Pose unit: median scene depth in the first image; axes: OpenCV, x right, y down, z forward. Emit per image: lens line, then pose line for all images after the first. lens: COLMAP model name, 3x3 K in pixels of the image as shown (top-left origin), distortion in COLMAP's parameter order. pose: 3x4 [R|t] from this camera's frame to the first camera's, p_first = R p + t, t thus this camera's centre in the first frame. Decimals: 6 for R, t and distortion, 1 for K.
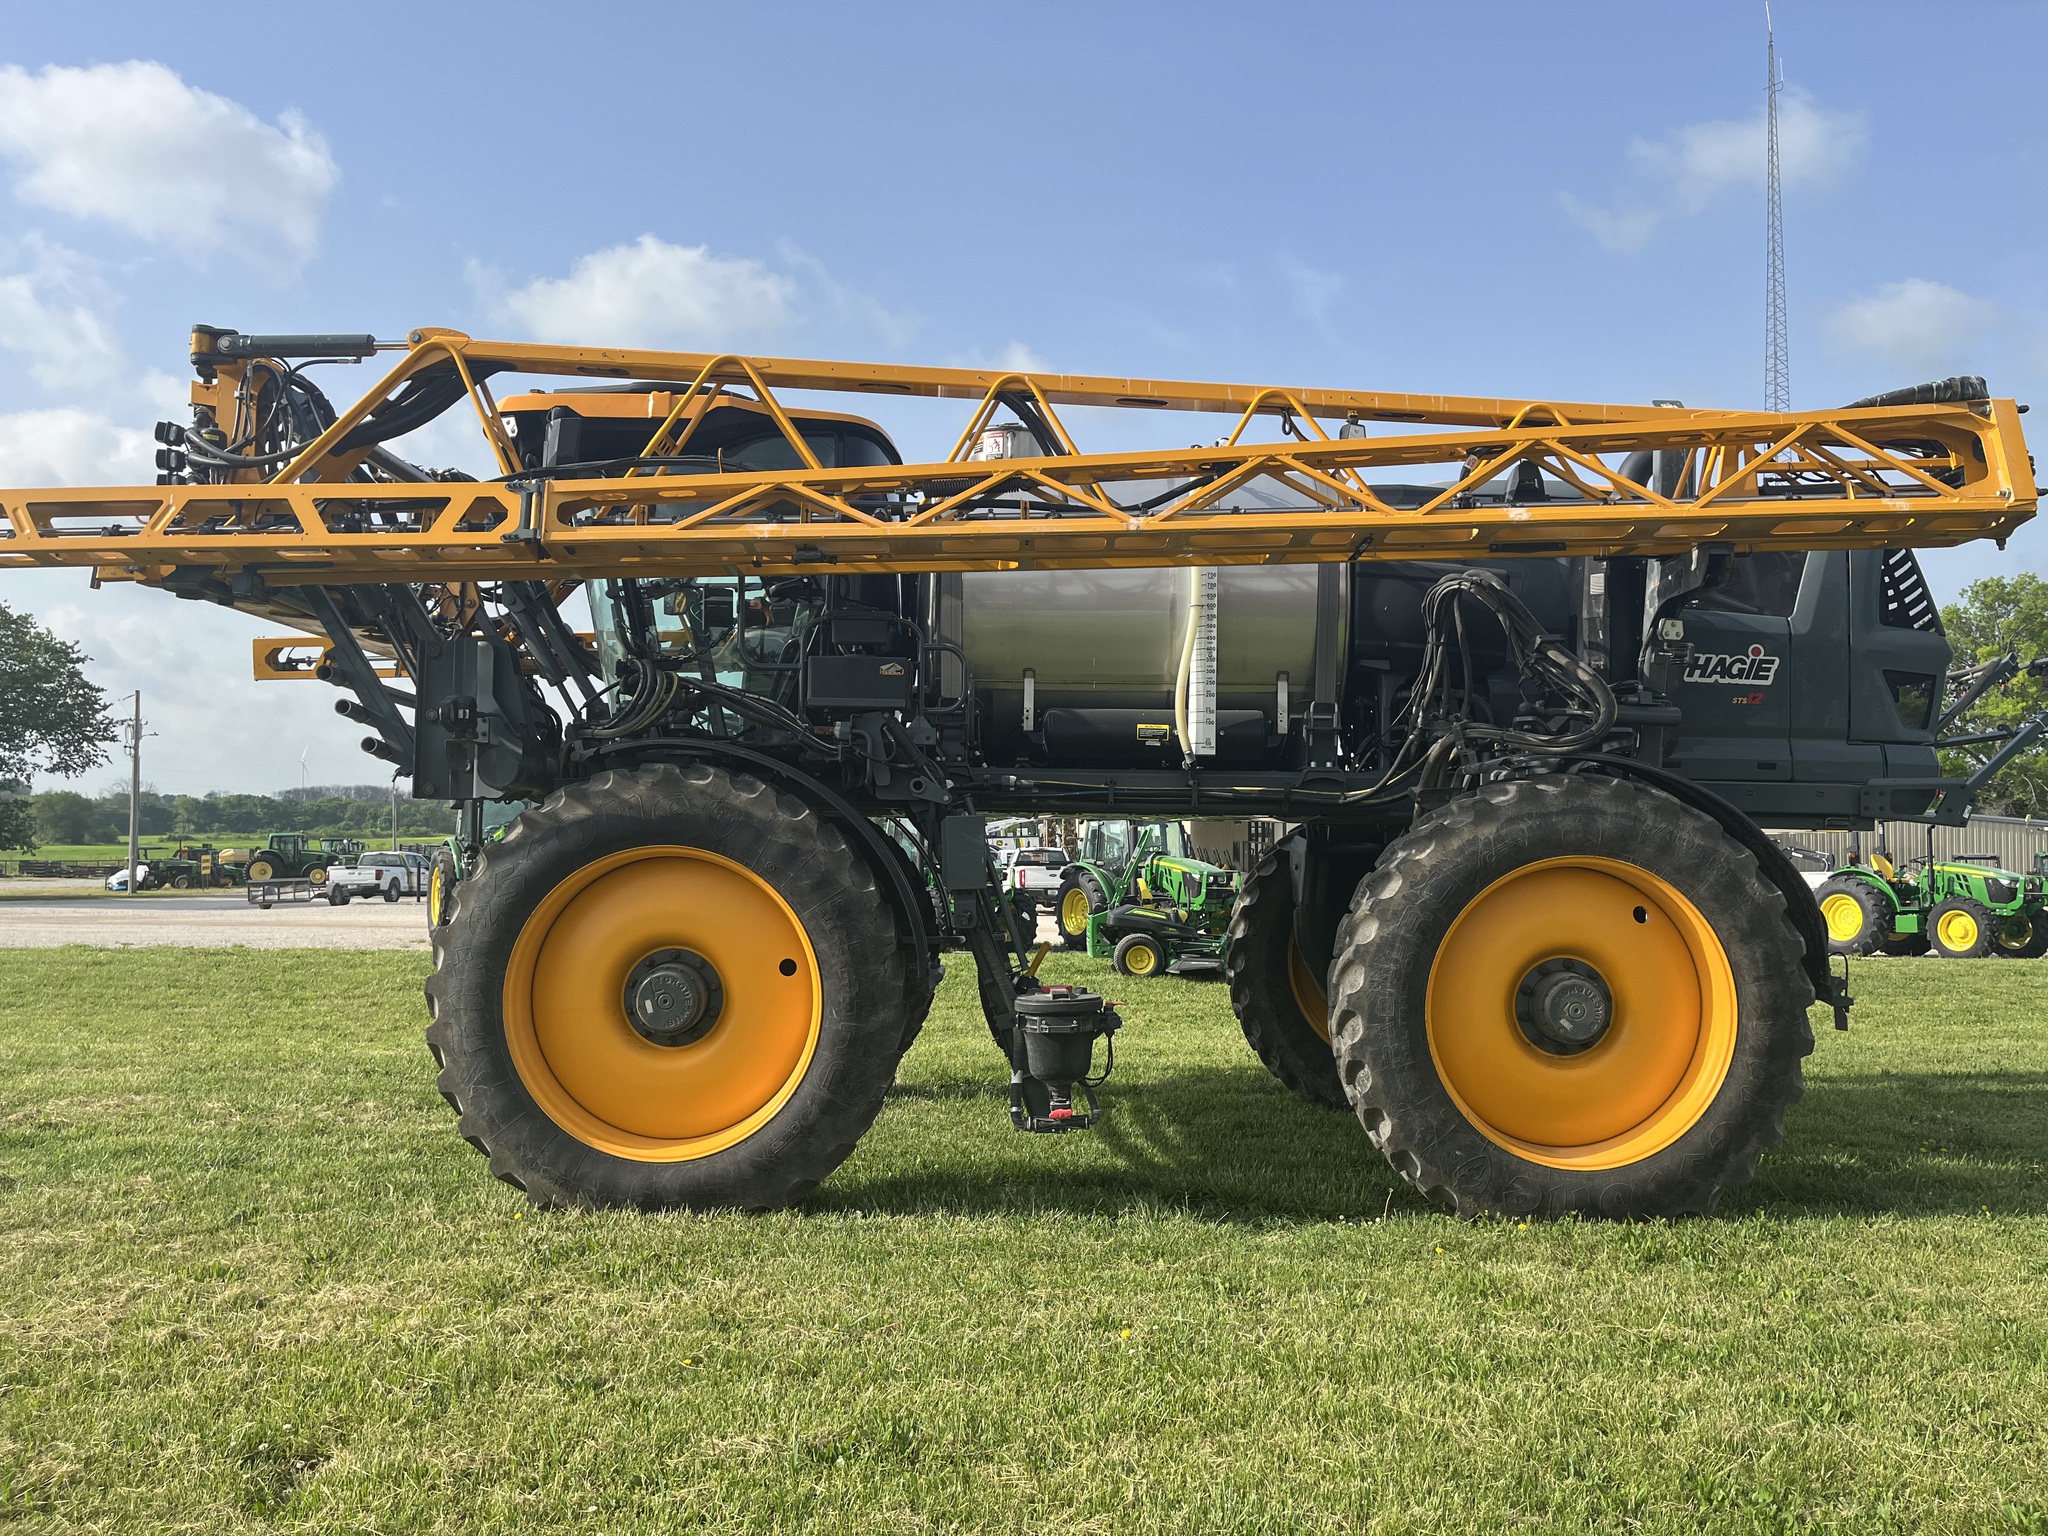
lens RADIAL K [[1556.5, 0, 984.3], [0, 1556.5, 764.0], [0, 0, 1]] dist [0.038805, -0.079448]
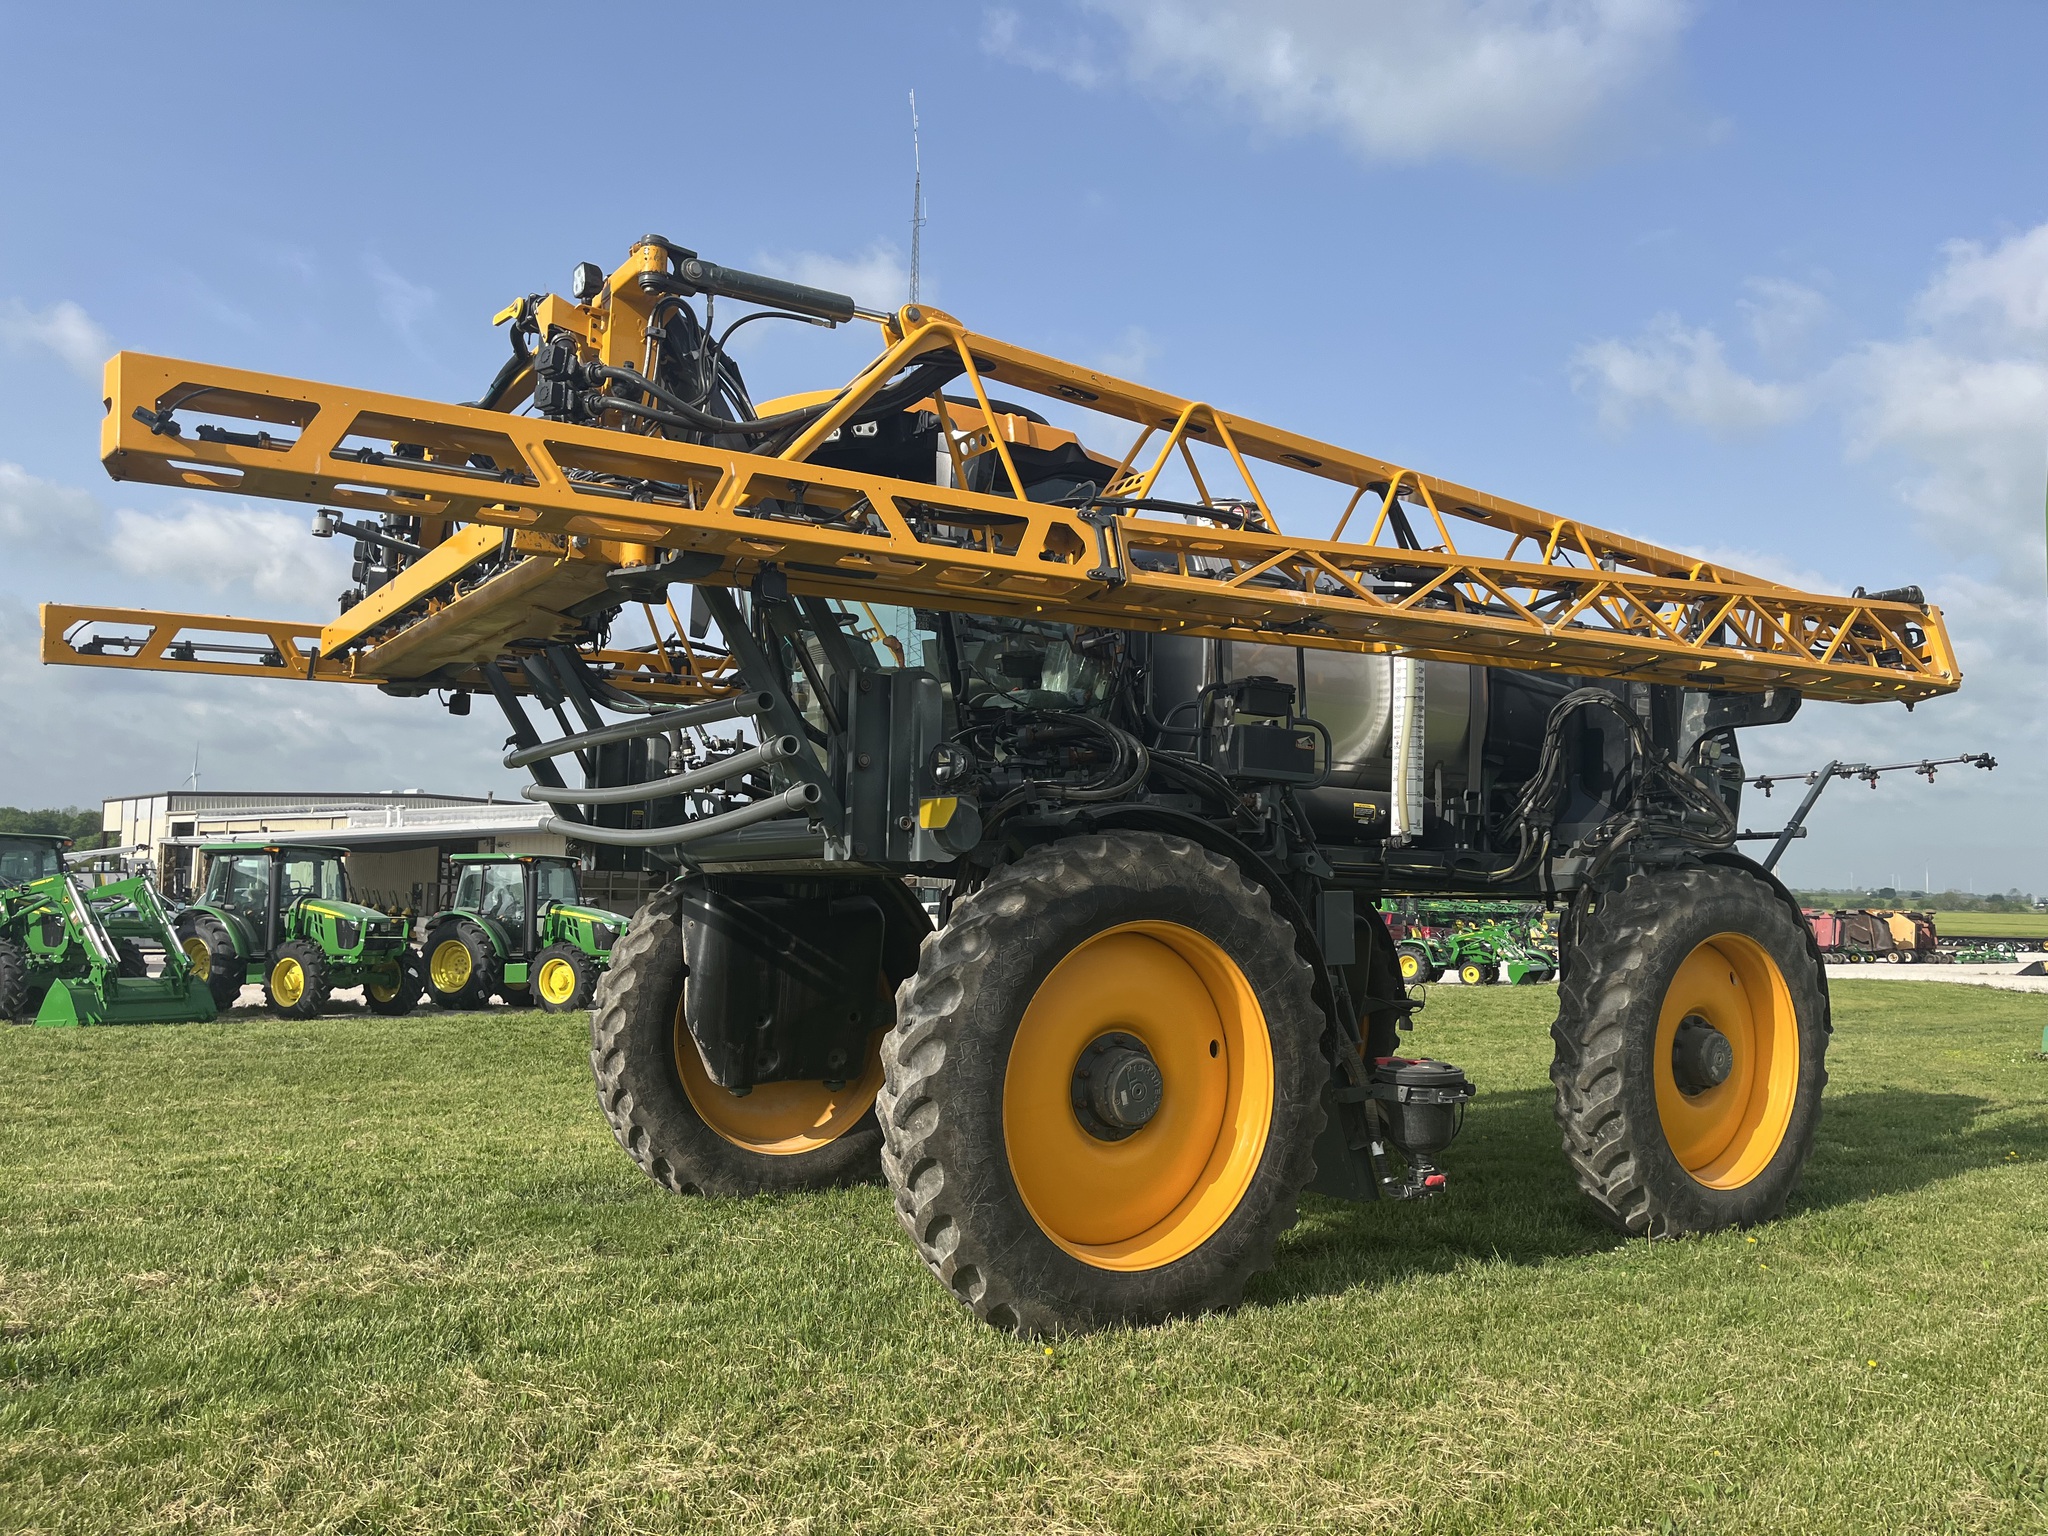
lens RADIAL K [[1621.4, 0, 993.8], [0, 1621.4, 750.3], [0, 0, 1]] dist [0.052644, -0.108495]
pose [[0.824947, 0.061929, 0.561807, -0.812195], [-0.044285, 0.998006, -0.044985, -0.000747], [-0.563472, 0.012230, 0.826044, 0.255223]]
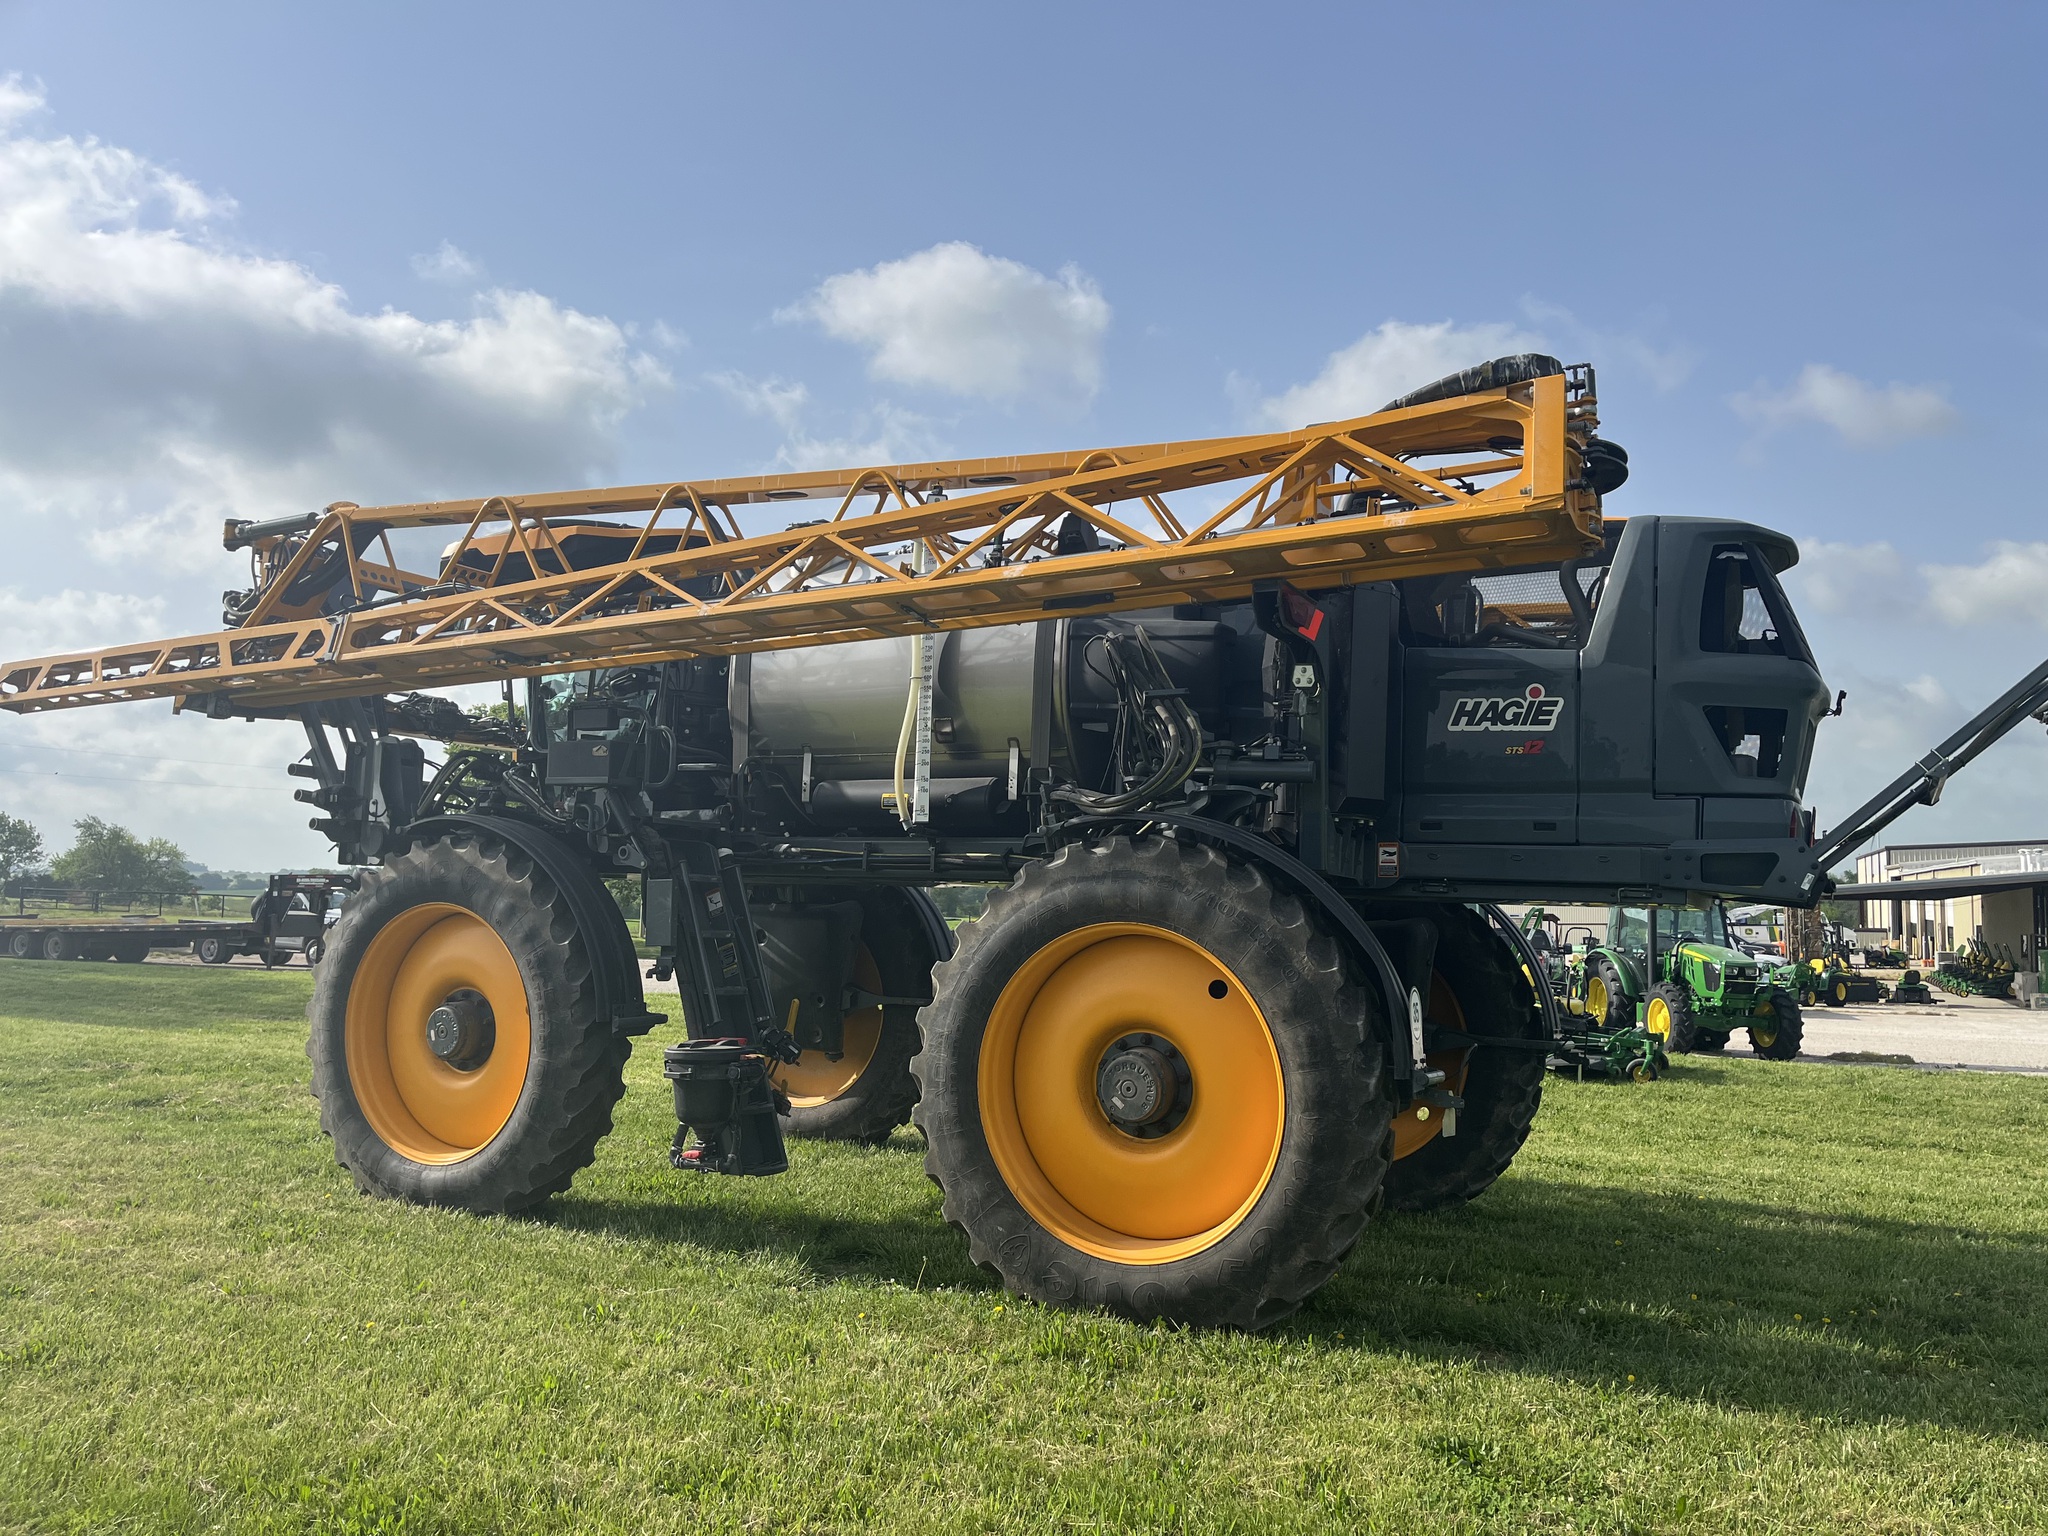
lens RADIAL K [[1556.5, 0, 984.3], [0, 1556.5, 764.0], [0, 0, 1]] dist [0.038805, -0.079448]
pose [[0.876731, -0.032221, -0.479901, 0.744013], [0.006946, 0.998498, -0.054351, 0.013270], [0.480931, 0.044318, 0.875638, 0.130233]]
